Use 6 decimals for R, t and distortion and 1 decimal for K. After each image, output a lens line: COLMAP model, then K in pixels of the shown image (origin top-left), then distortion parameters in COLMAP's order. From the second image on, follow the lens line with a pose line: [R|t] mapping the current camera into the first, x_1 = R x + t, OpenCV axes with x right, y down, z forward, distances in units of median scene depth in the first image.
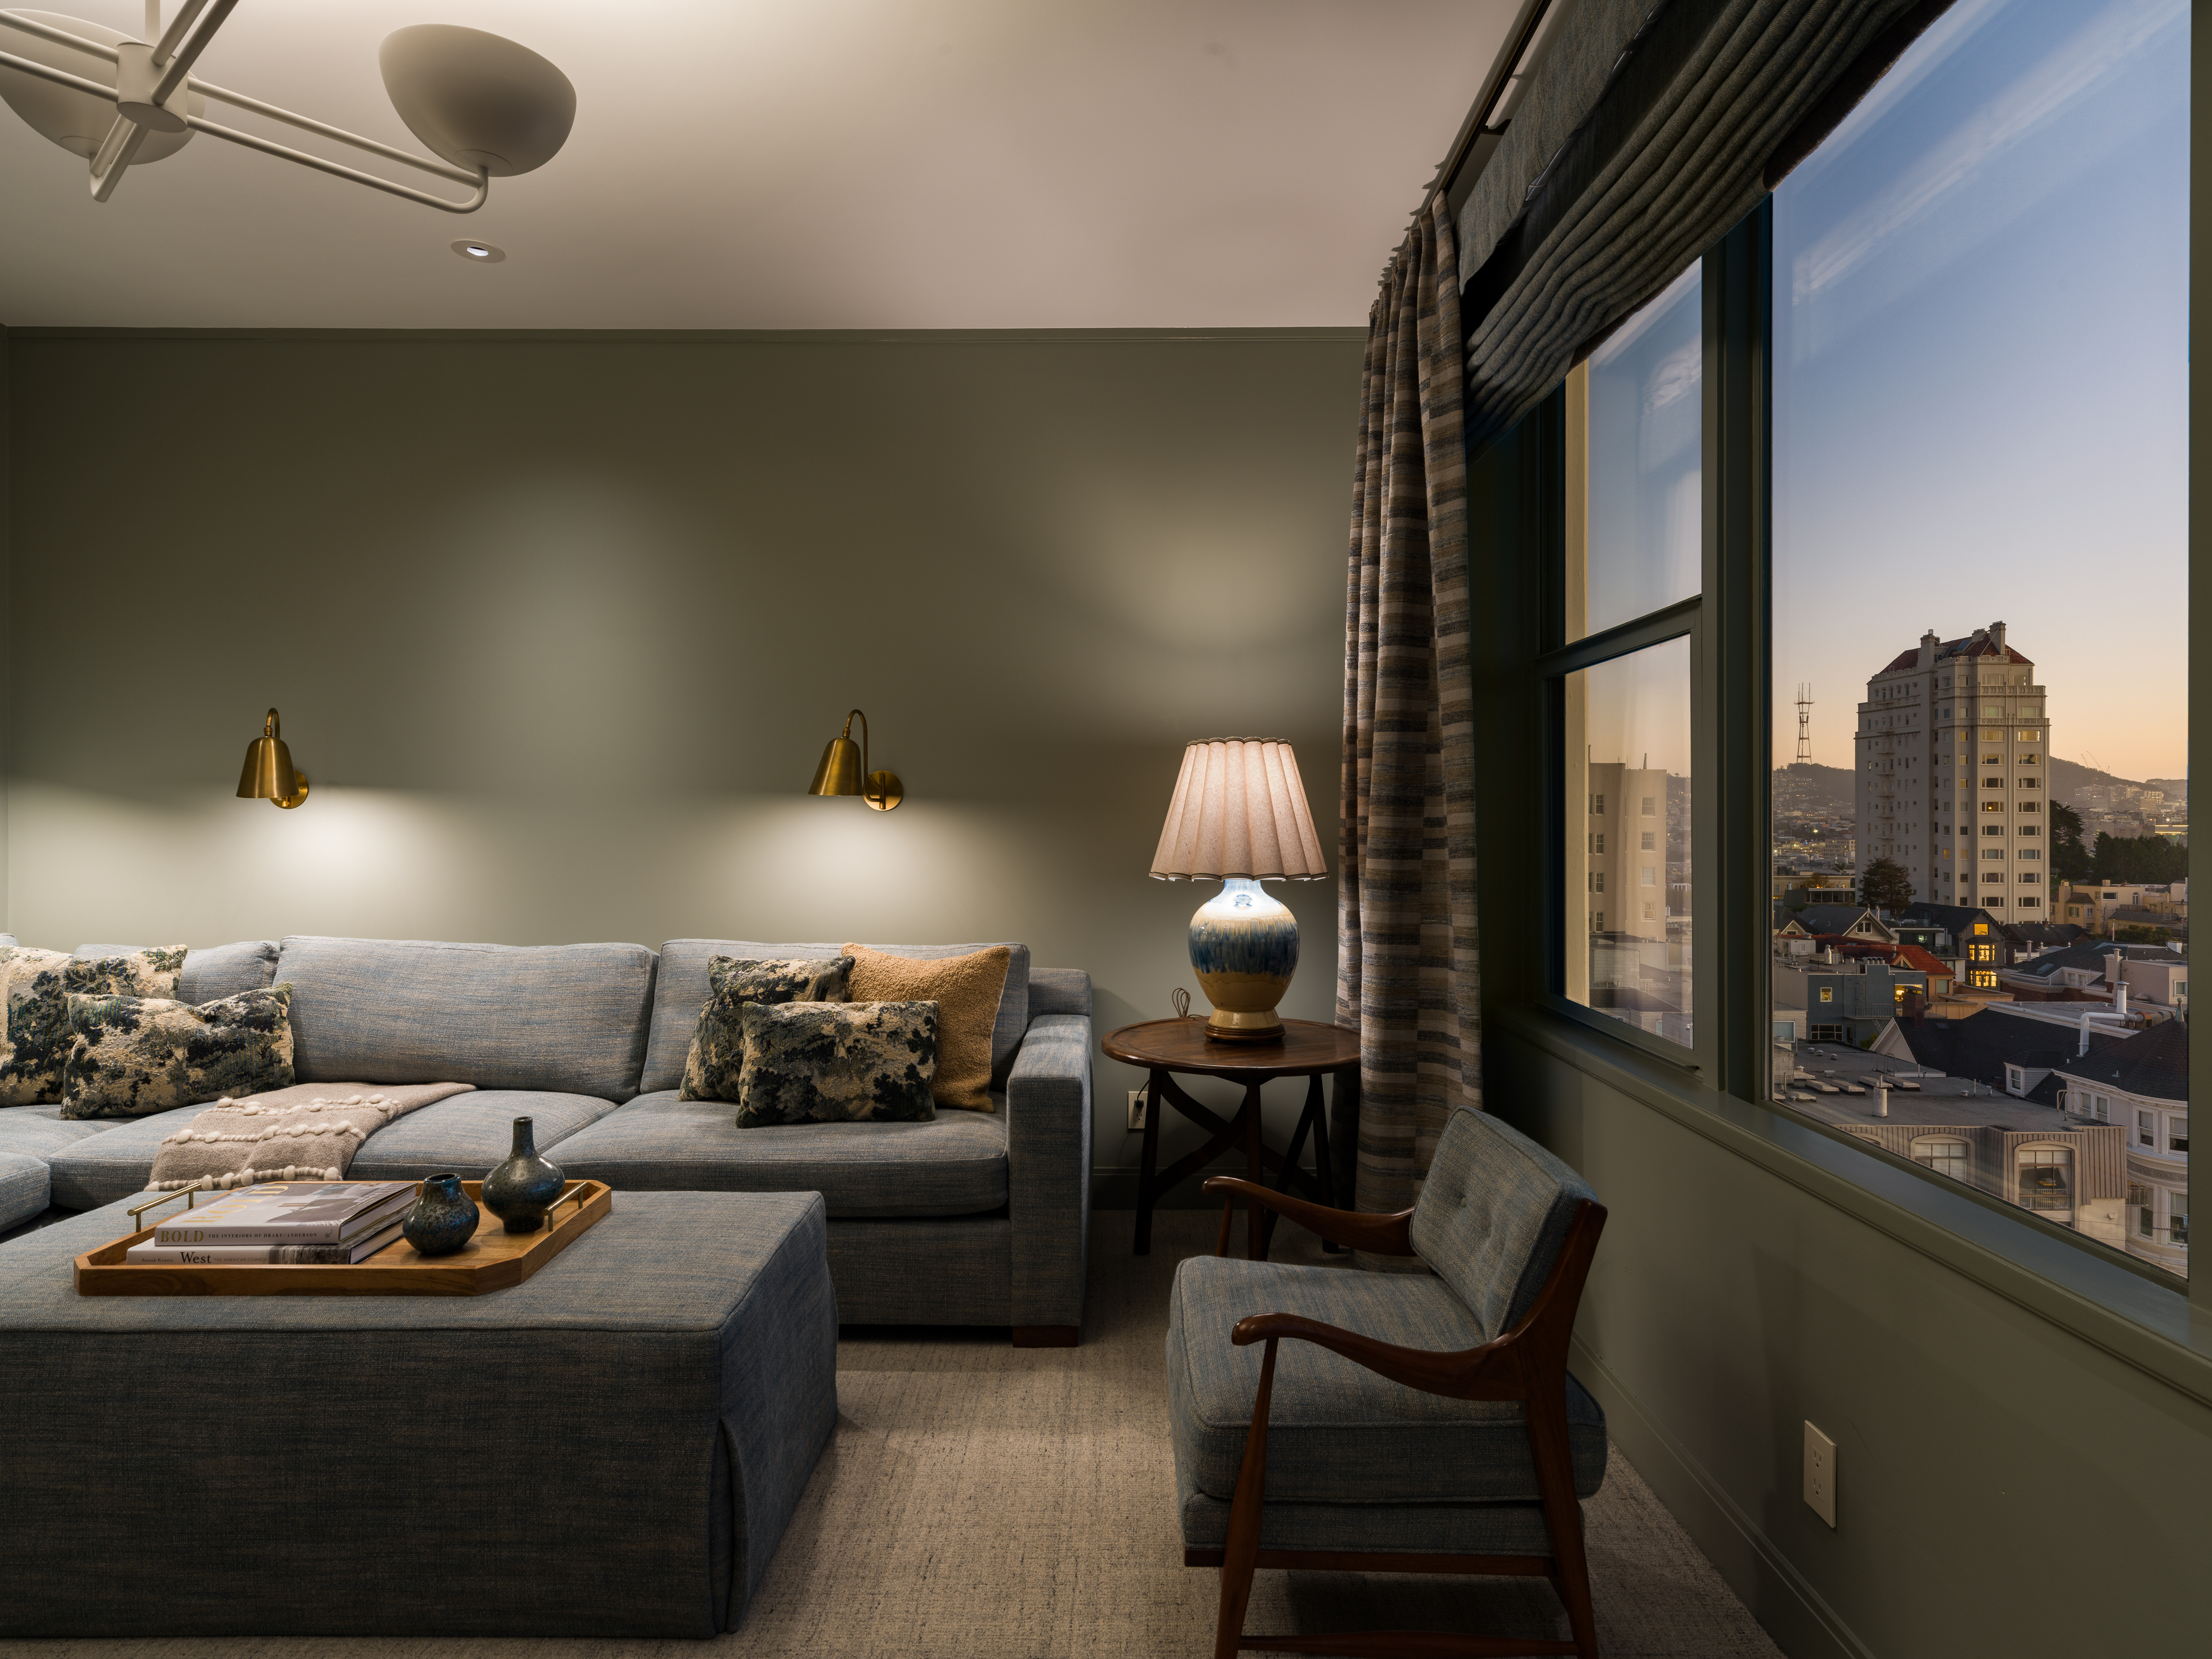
lens RADIAL K [[1255.2, 0, 1105.3], [0, 1255.2, 819.8], [0, 0, 1]] dist [0.004138, -0.000002]
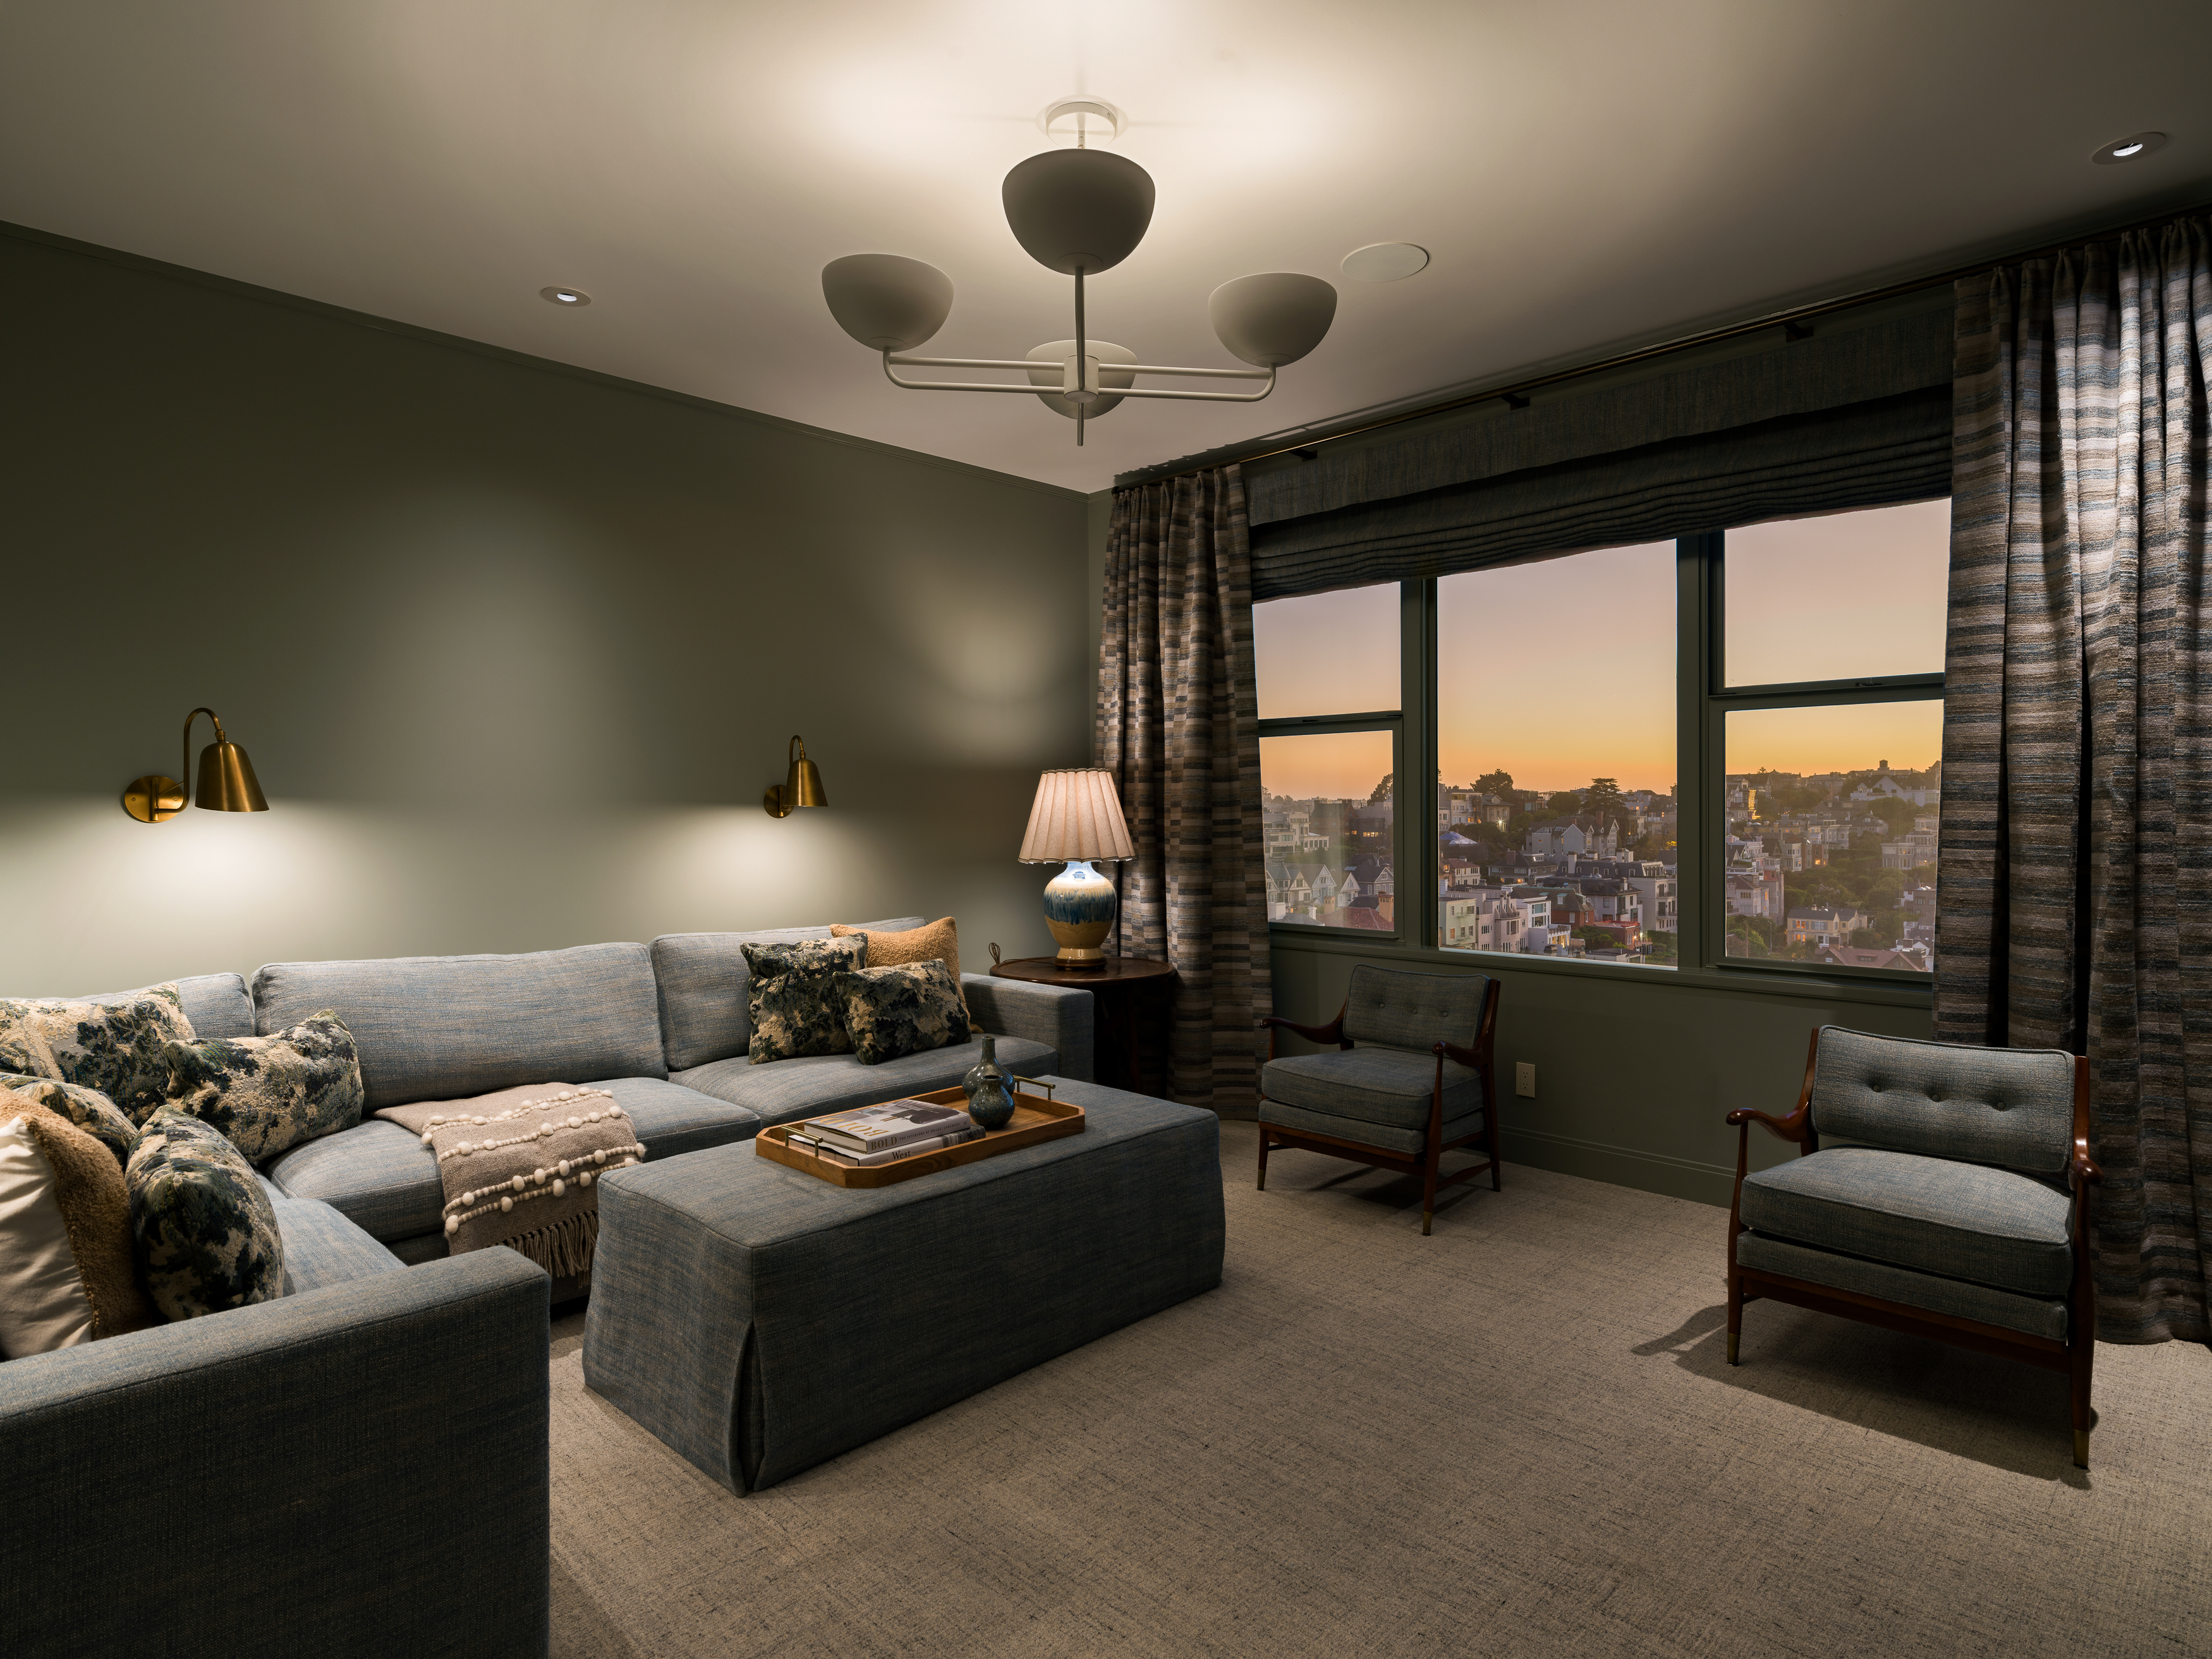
lens RADIAL K [[1255.2, 0, 1094.7], [0, 1255.2, 826.9], [0, 0, 1]] dist [0.004138, -0.000002]
pose [[0.688736, -0.014249, 0.724872, -0.991671], [0.007718, 0.999894, 0.012321, -0.013785], [-0.724971, -0.002892, 0.688773, -0.055057]]
